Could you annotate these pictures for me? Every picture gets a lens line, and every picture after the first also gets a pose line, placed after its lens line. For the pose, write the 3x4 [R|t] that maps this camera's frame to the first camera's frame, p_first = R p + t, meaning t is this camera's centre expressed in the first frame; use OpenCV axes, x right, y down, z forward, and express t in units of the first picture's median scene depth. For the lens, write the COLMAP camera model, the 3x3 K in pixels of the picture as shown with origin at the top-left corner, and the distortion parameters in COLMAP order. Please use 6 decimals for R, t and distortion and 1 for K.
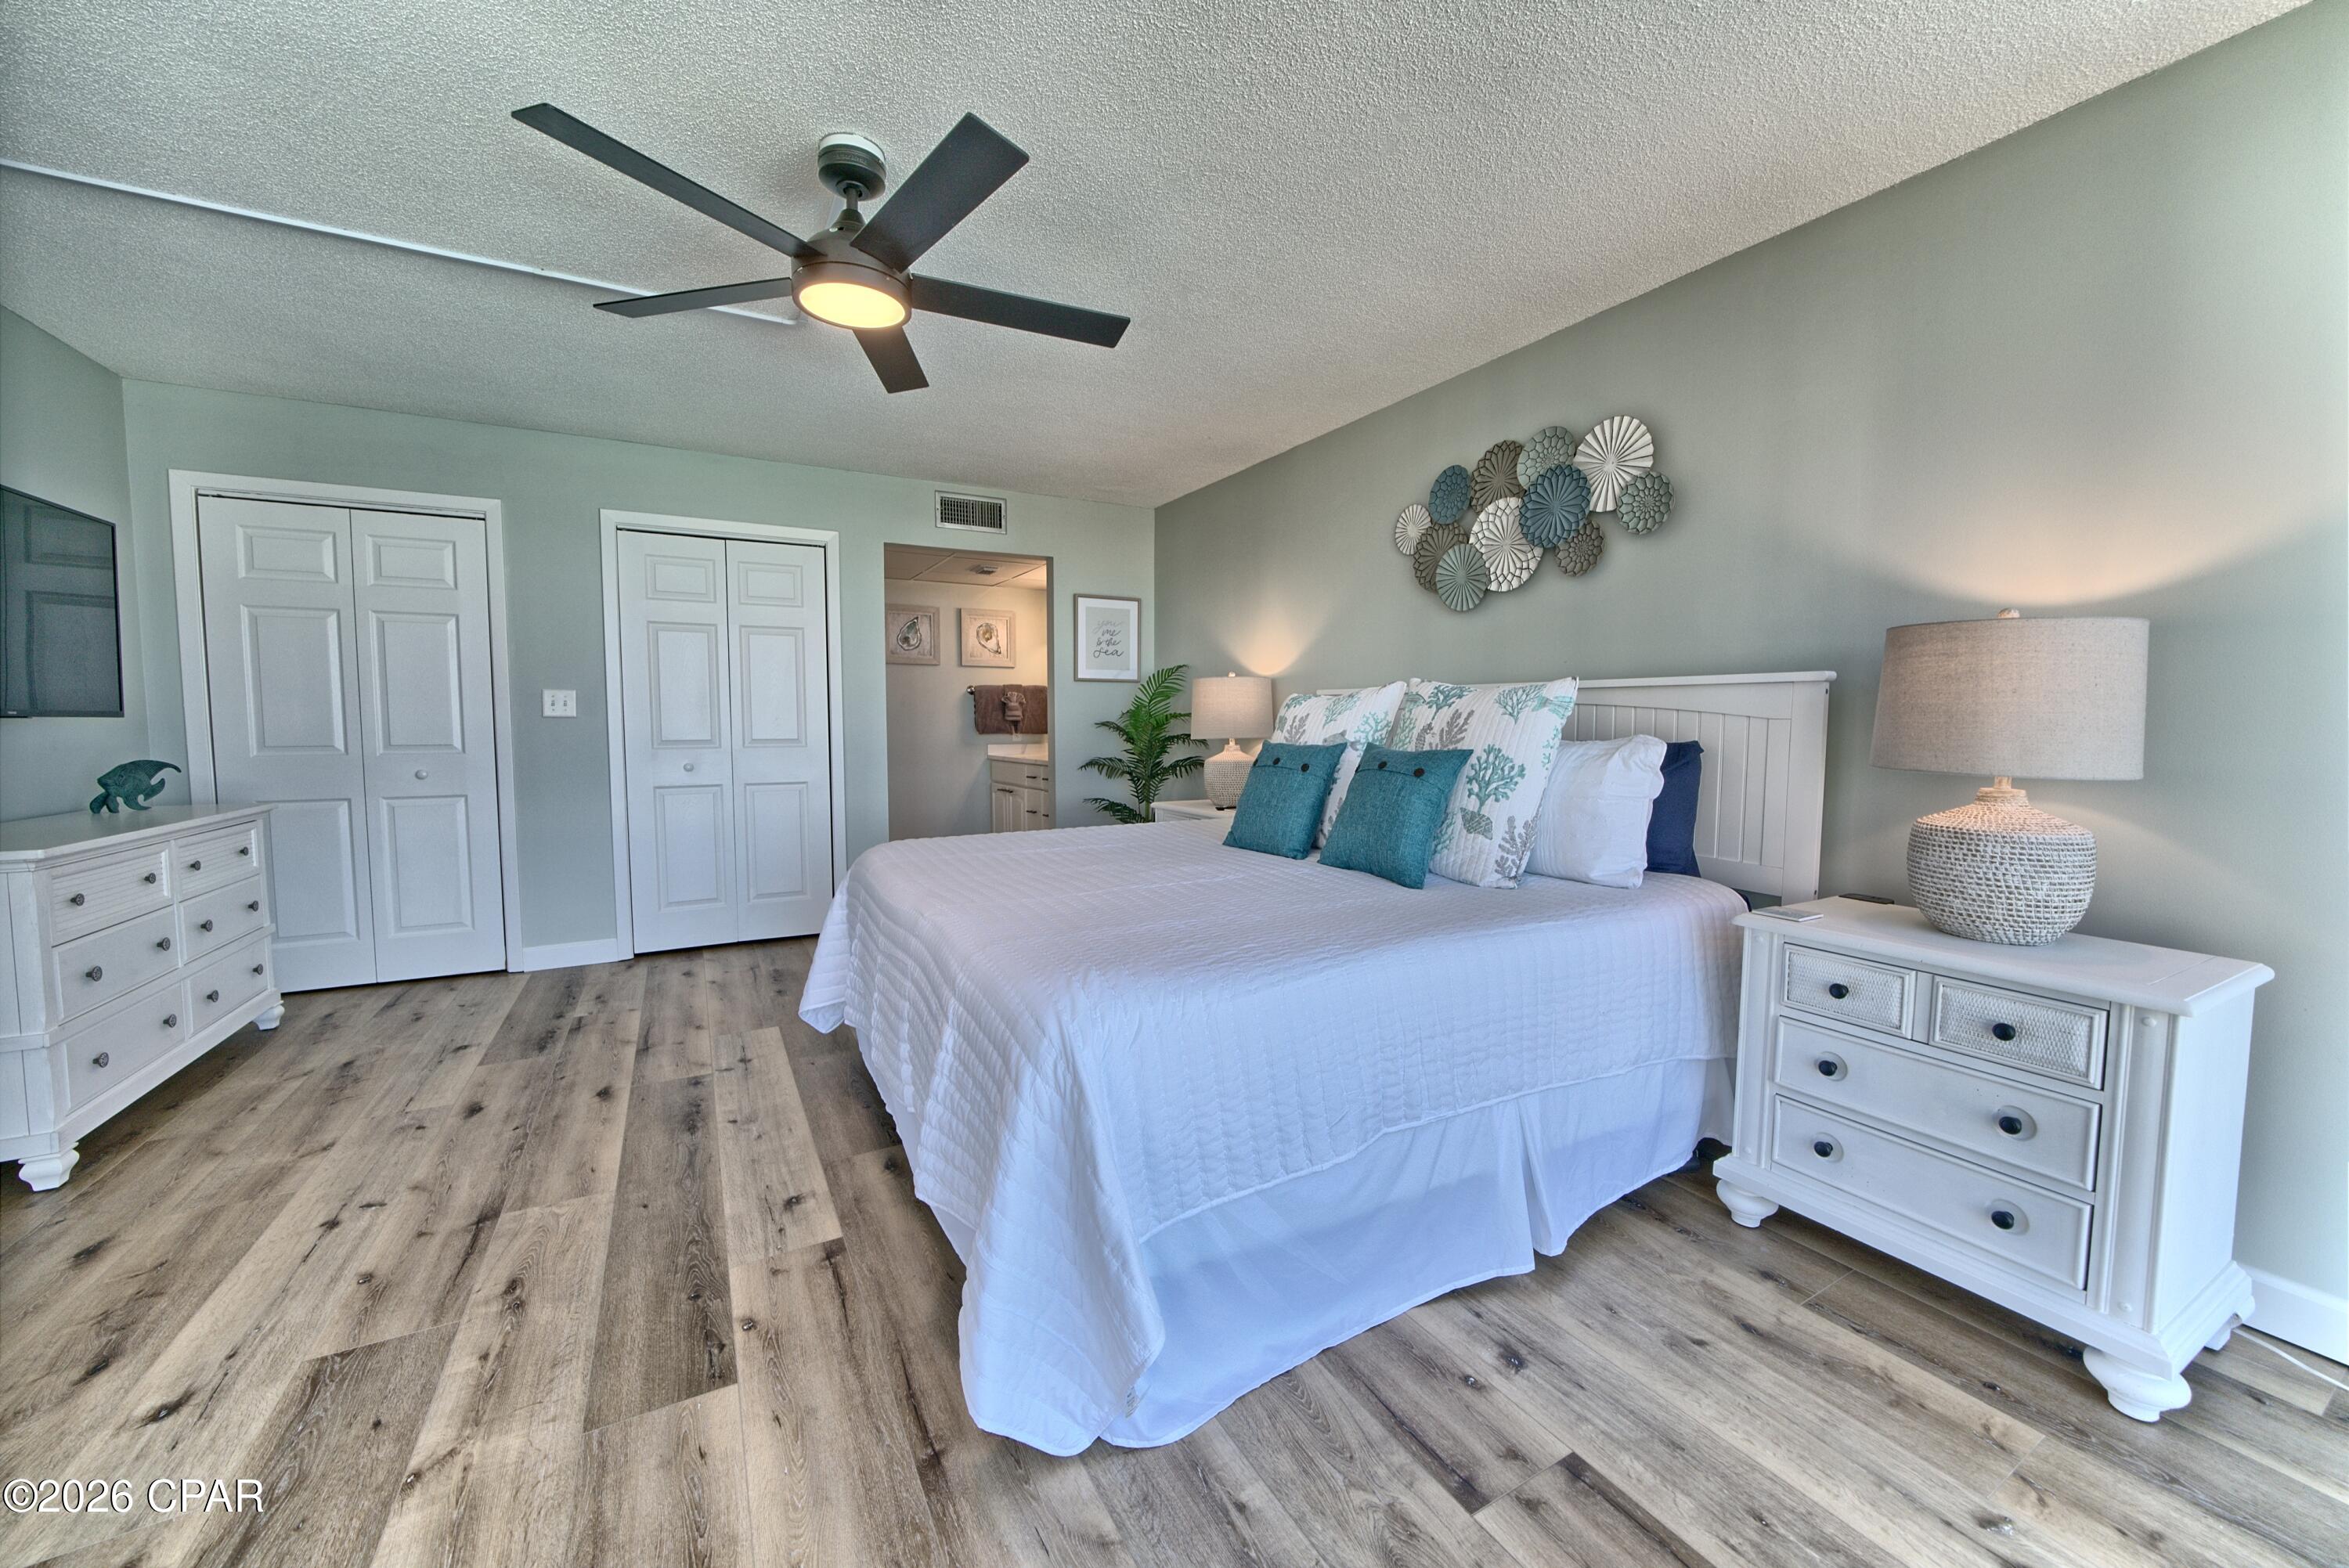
lens RADIAL K [[876.7, 0, 1176.4], [0, 876.7, 775.2], [0, 0, 1]] dist [-0.018272, 0.004419]
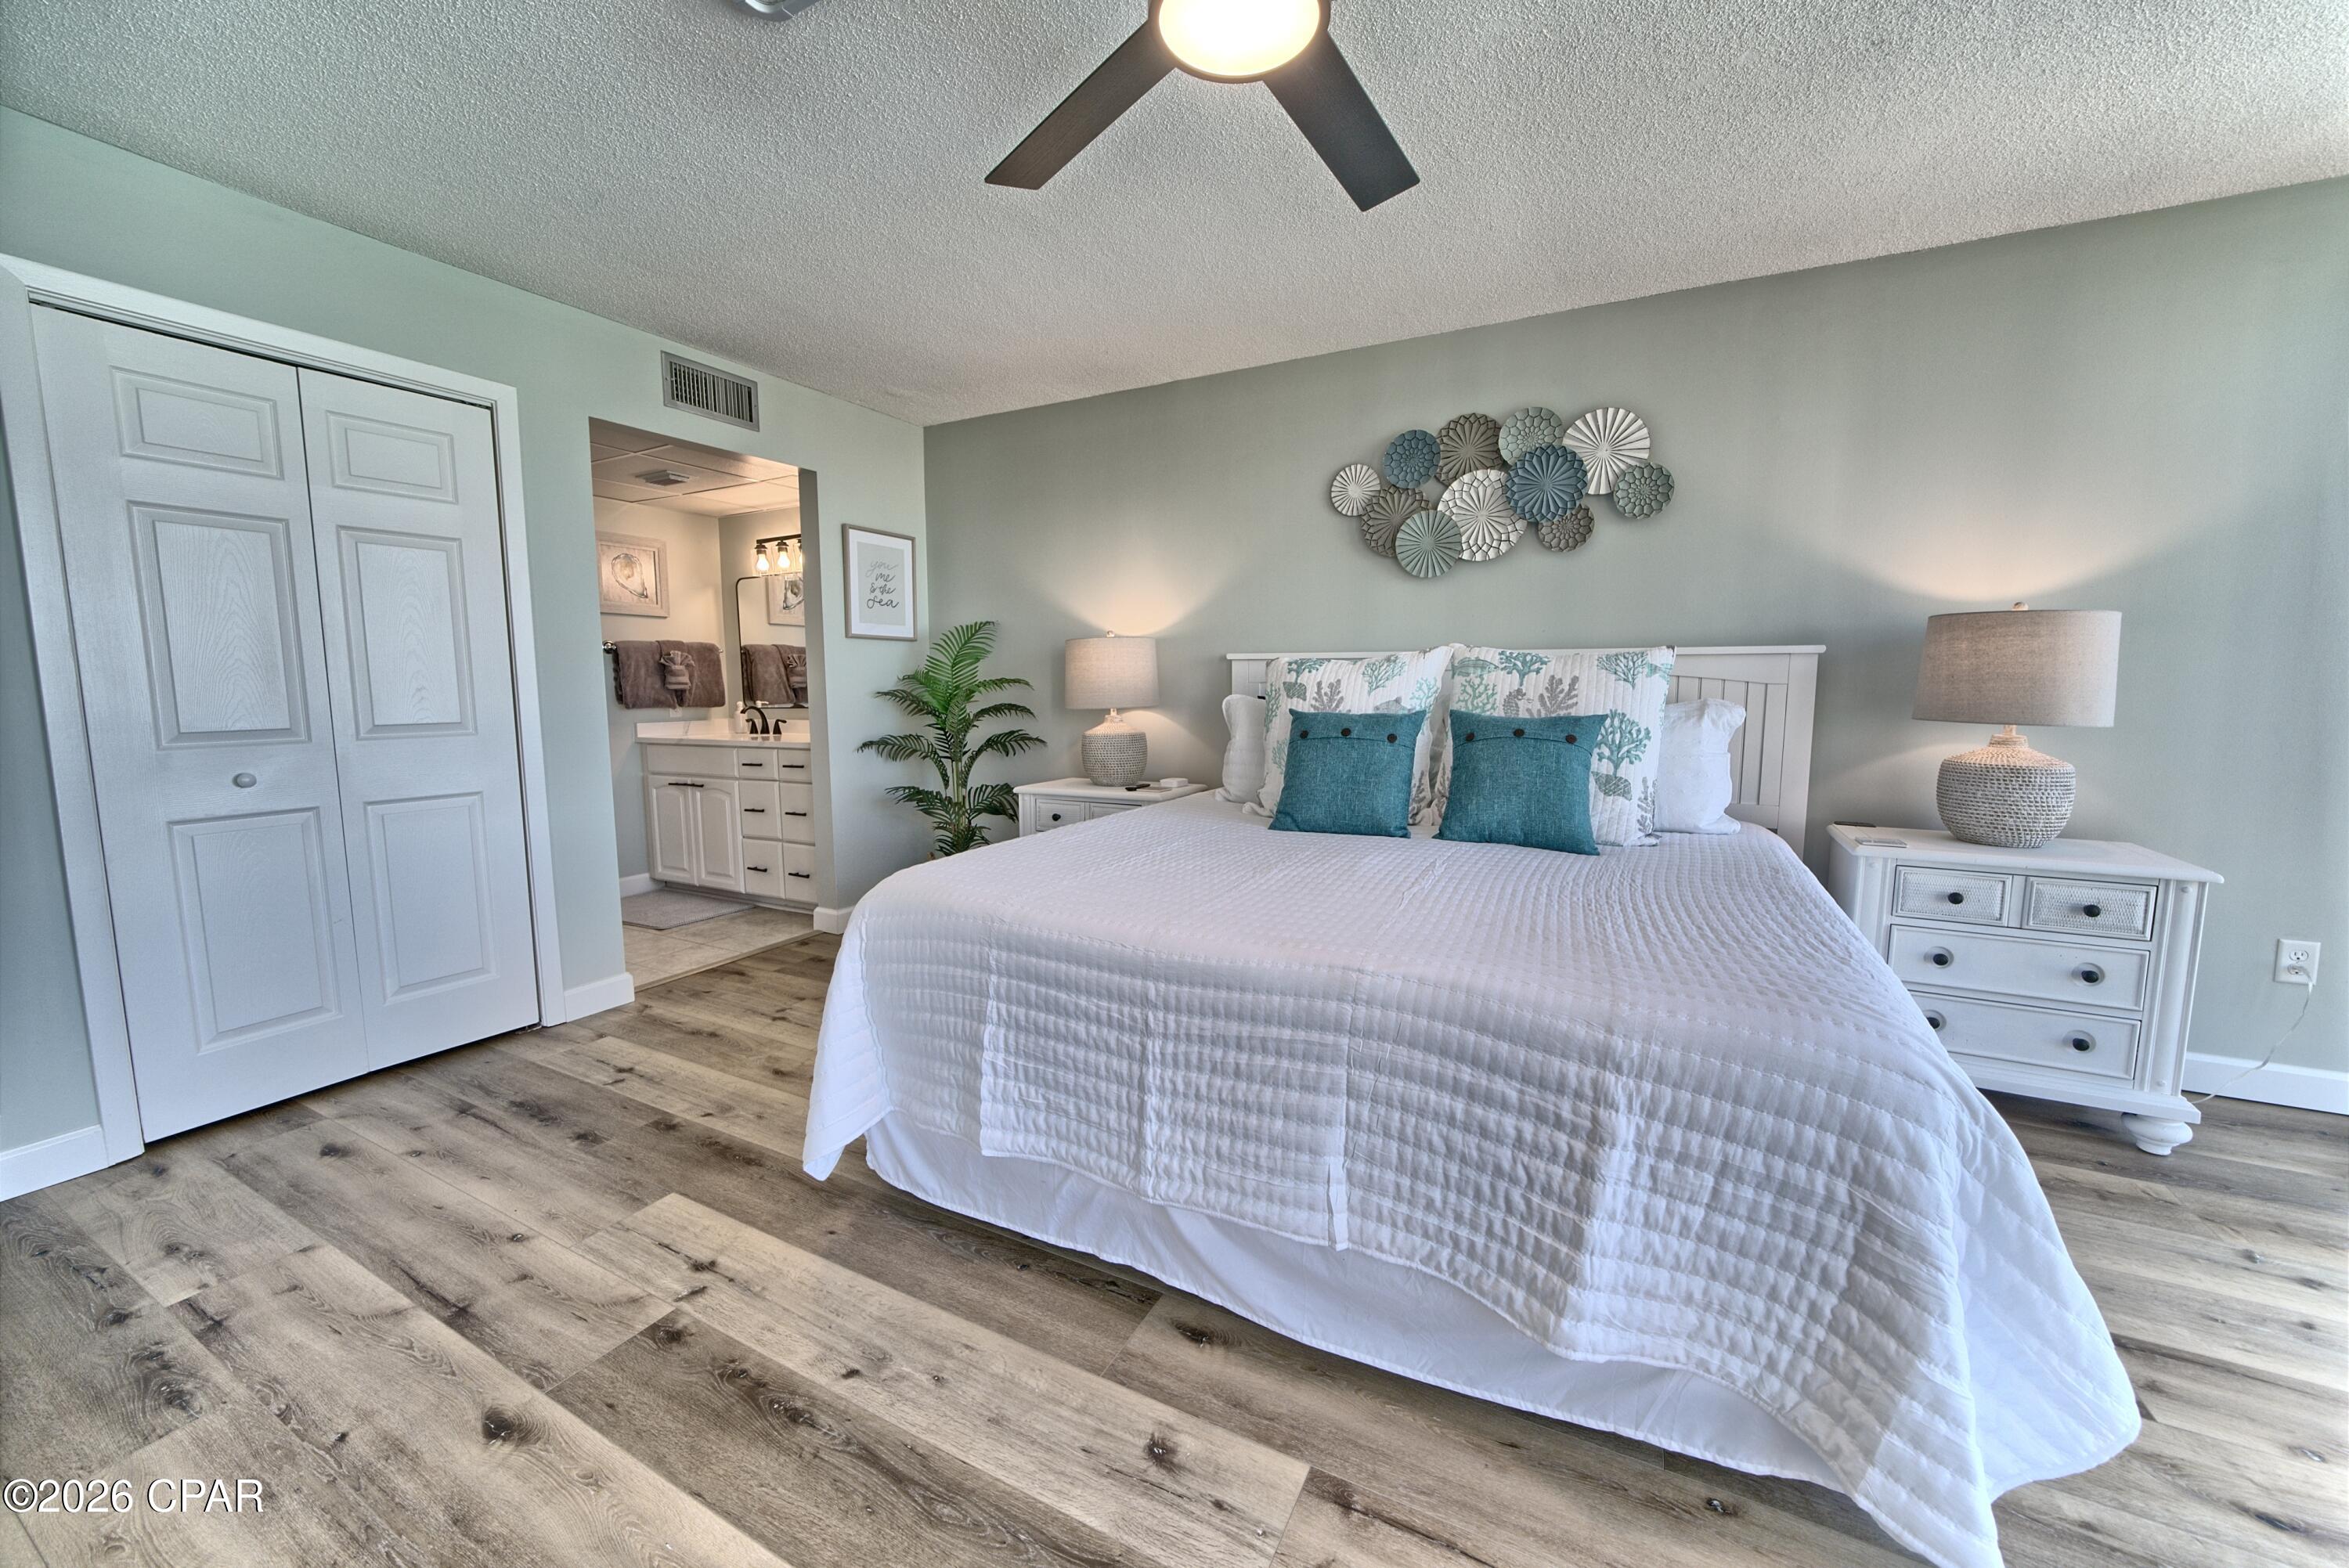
lens RADIAL K [[876.7, 0, 1176.4], [0, 876.7, 775.2], [0, 0, 1]] dist [-0.018272, 0.004419]
pose [[0.838425, -0.060664, 0.541630, -0.542612], [0.039002, 0.997917, 0.051394, -0.025965], [-0.543620, -0.021966, 0.839044, 0.345551]]
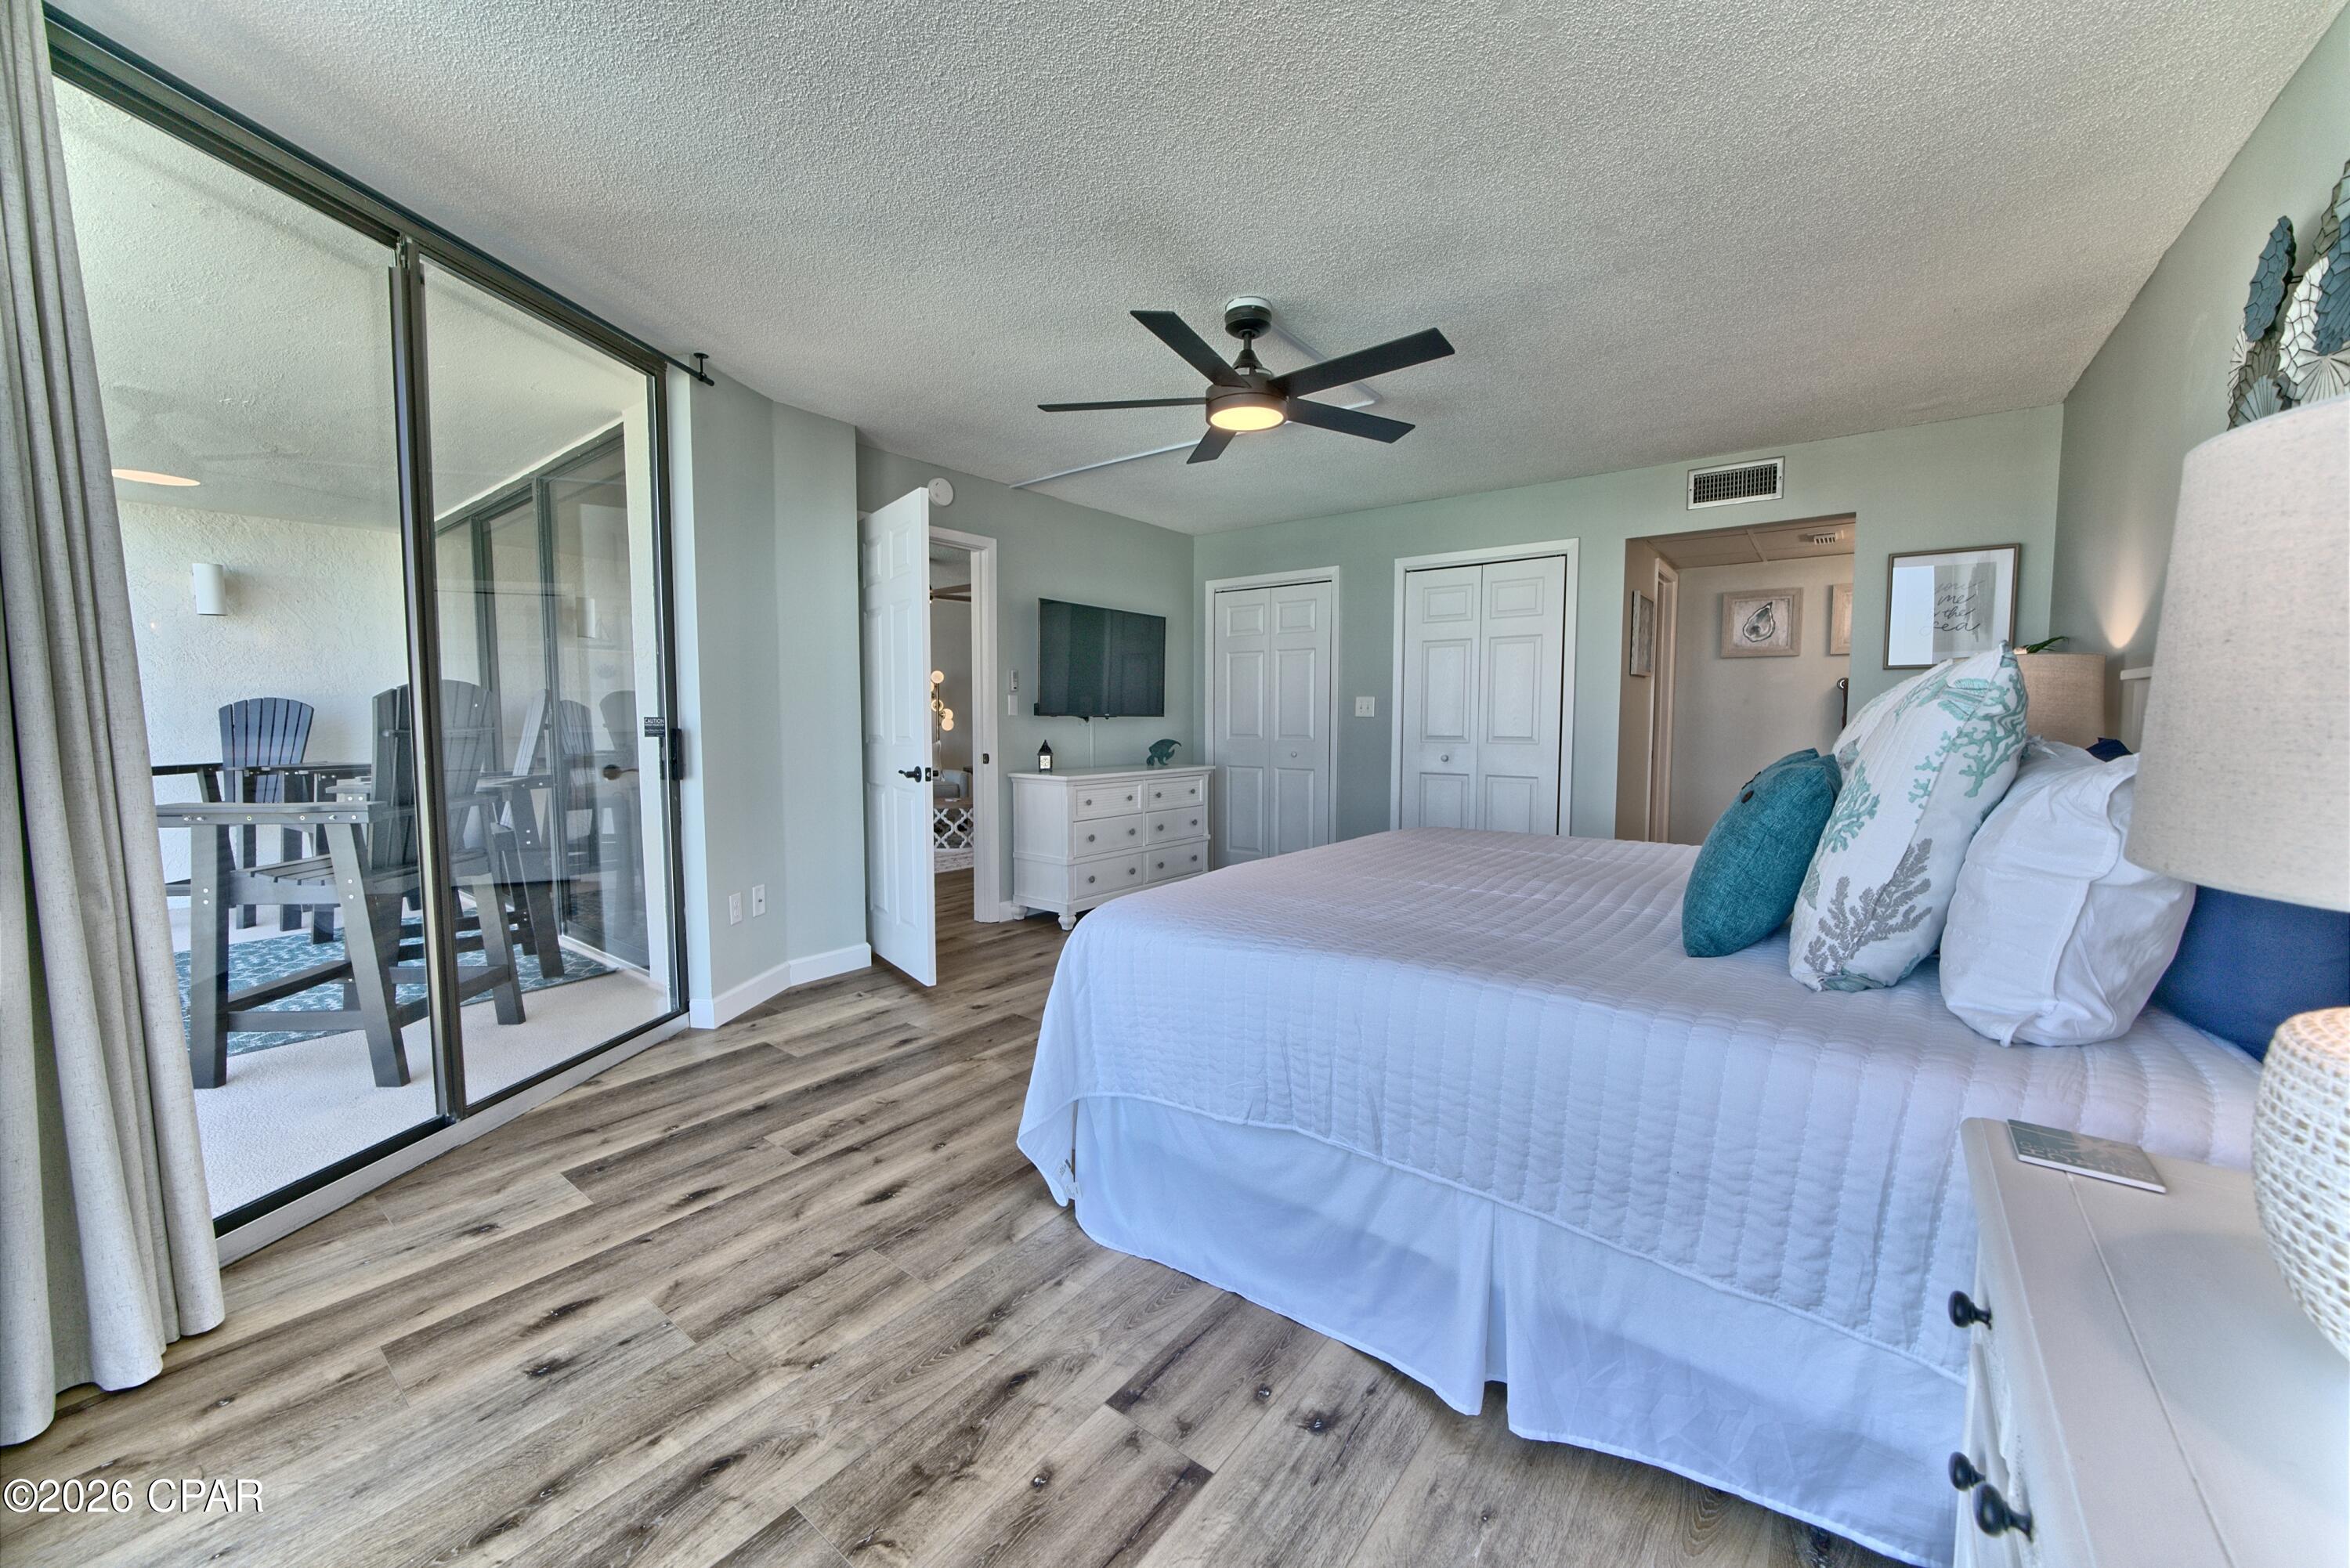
lens RADIAL K [[877.1, 0, 1176.9], [0, 877.1, 775.2], [0, 0, 1]] dist [-0.018272, 0.004419]
pose [[0.390077, 0.059940, -0.918829, 0.621084], [-0.059791, 0.997422, 0.039684, -0.017313], [0.918839, 0.039458, 0.392655, 0.264396]]
